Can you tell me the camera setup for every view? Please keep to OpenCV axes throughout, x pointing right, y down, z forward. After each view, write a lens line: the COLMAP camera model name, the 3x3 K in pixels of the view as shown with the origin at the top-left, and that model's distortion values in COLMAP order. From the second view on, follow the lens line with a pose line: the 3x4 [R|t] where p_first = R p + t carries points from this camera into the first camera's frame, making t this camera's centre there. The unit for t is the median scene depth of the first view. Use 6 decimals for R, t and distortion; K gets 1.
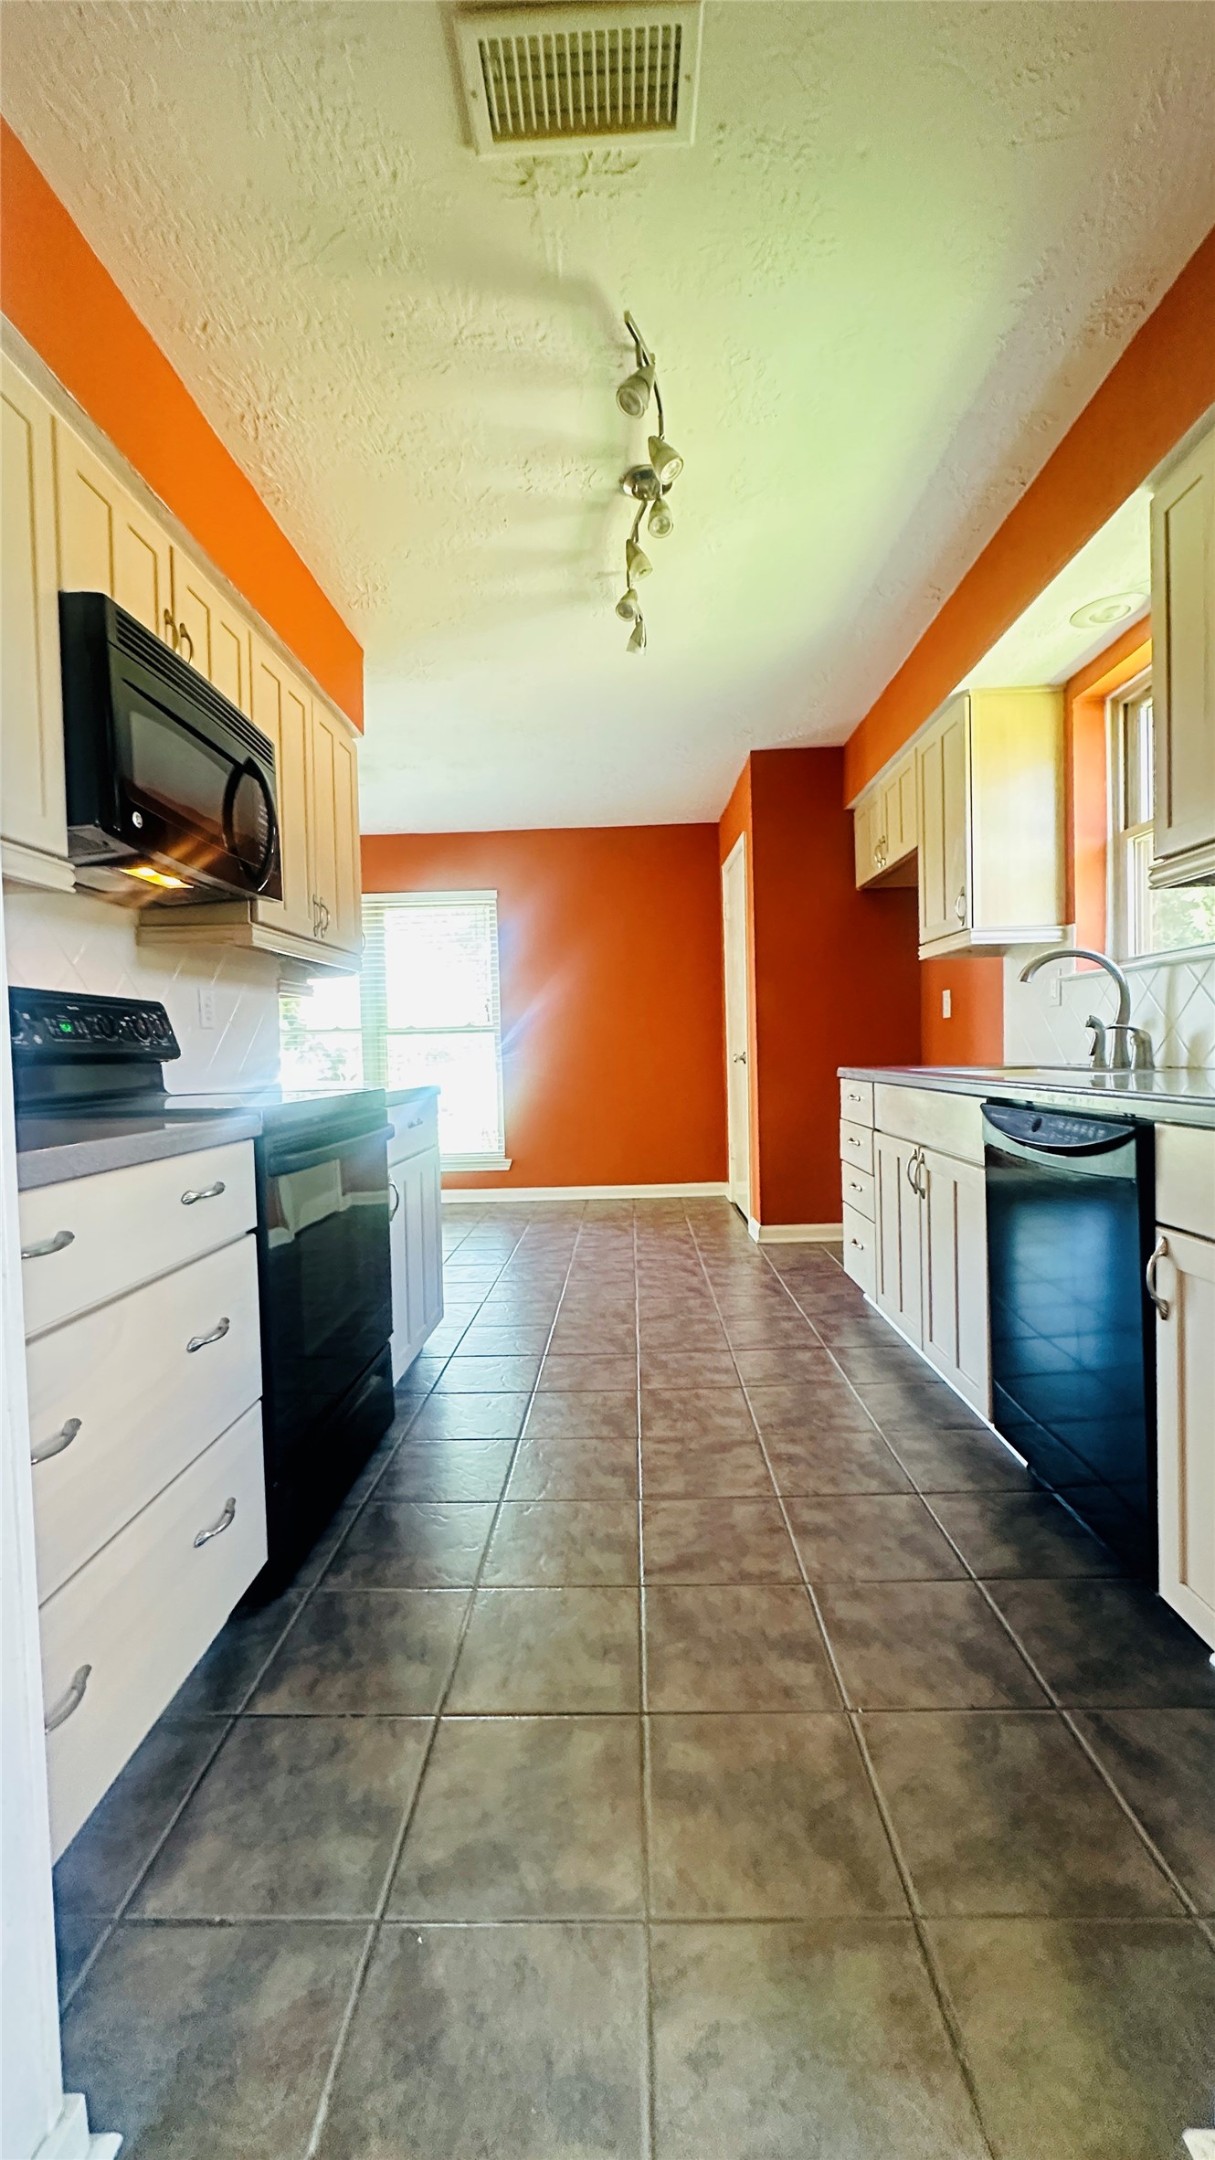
lens RADIAL K [[858.7, 0, 608.1], [0, 858.7, 1080.6], [0, 0, 1]] dist [-0.003357, 0.000779]
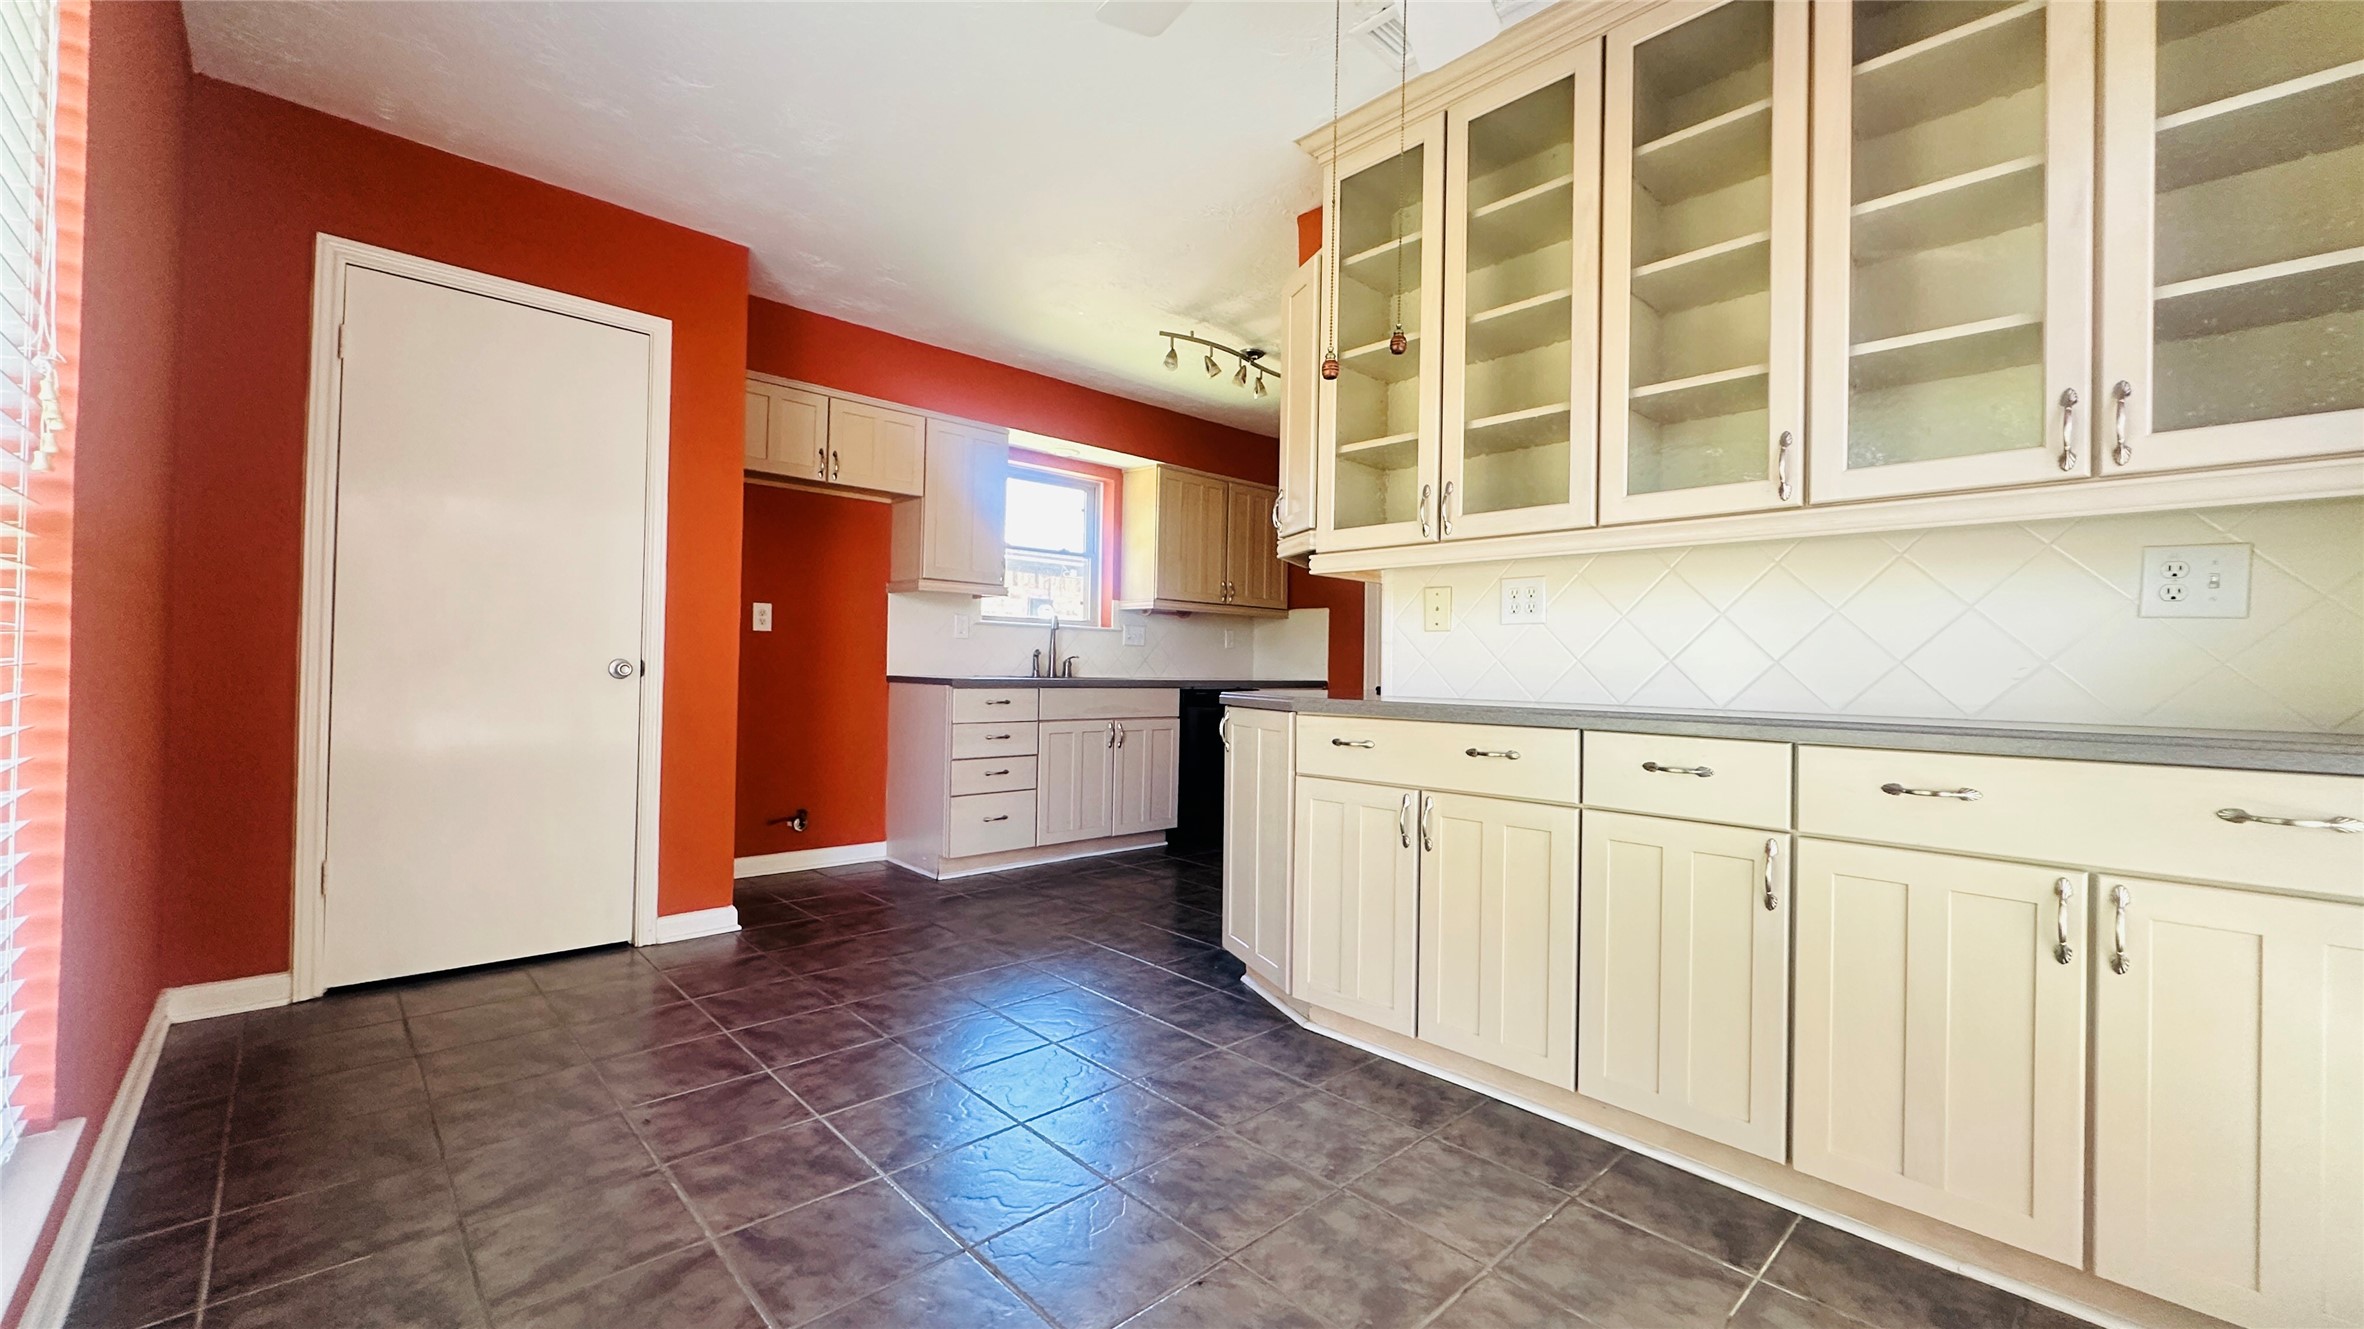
lens RADIAL K [[939.8, 0, 1181.3], [0, 939.8, 659.9], [0, 0, 1]] dist [-0.003357, 0.000779]
pose [[-0.701950, 0.021729, 0.711894, -0.863848], [0.027108, 0.999625, -0.003782, -0.028293], [-0.711710, 0.016643, -0.702276, 1.724354]]
